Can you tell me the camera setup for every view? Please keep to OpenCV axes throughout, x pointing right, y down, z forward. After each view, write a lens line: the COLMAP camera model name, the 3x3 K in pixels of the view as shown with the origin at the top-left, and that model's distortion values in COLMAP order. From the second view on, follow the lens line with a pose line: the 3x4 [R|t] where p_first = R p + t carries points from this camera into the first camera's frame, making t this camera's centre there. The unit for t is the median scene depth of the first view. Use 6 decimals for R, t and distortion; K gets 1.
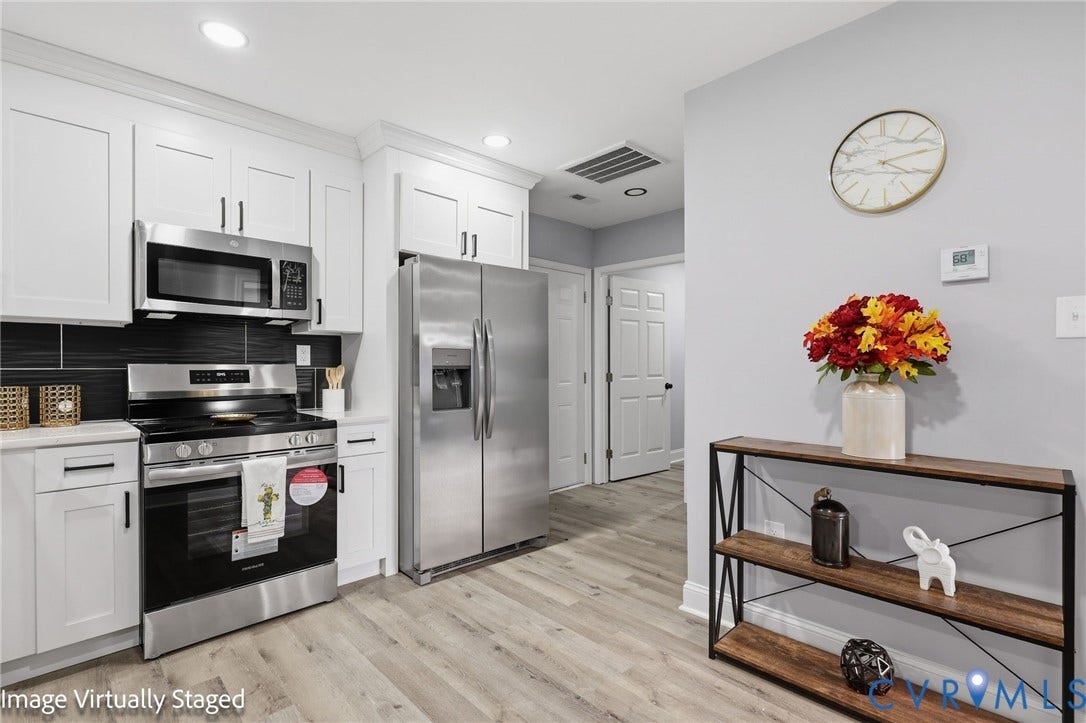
lens RADIAL K [[495.6, 0, 543.0], [0, 495.6, 361.5], [0, 0, 1]] dist [0.017046, 0.000292]
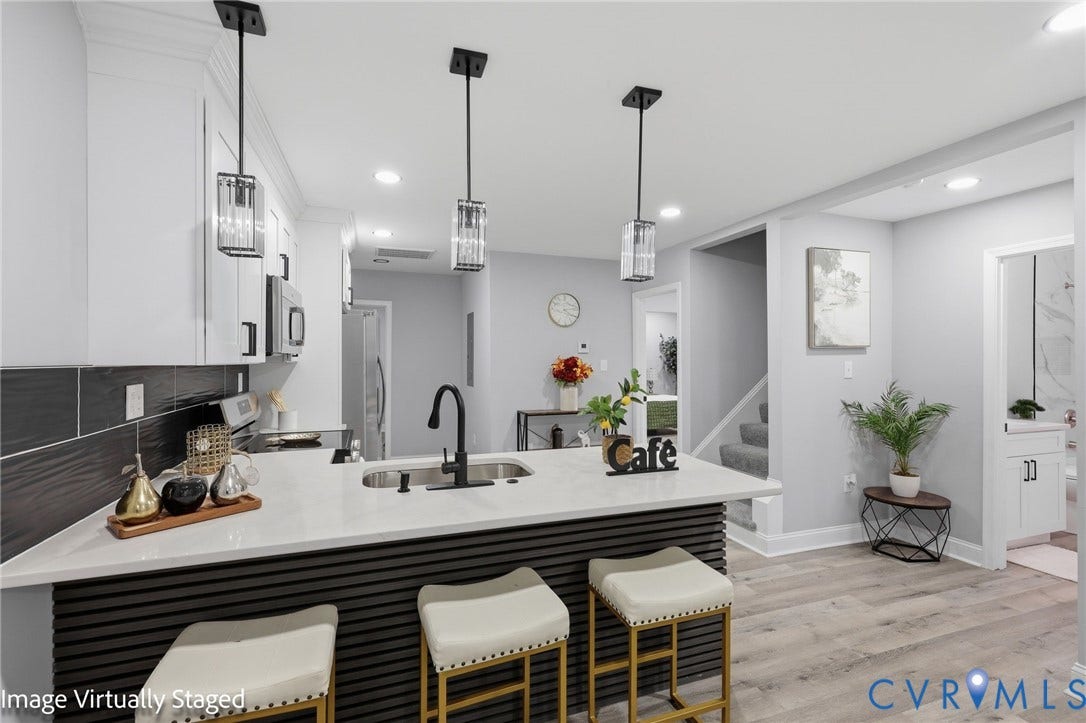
lens RADIAL K [[495.6, 0, 543.0], [0, 495.6, 361.5], [0, 0, 1]] dist [0.017046, 0.000292]
pose [[0.399676, 0.003844, 0.916648, -2.022811], [-0.005213, 0.999985, -0.001921, -0.090461], [-0.916642, -0.004011, 0.399690, -0.041913]]
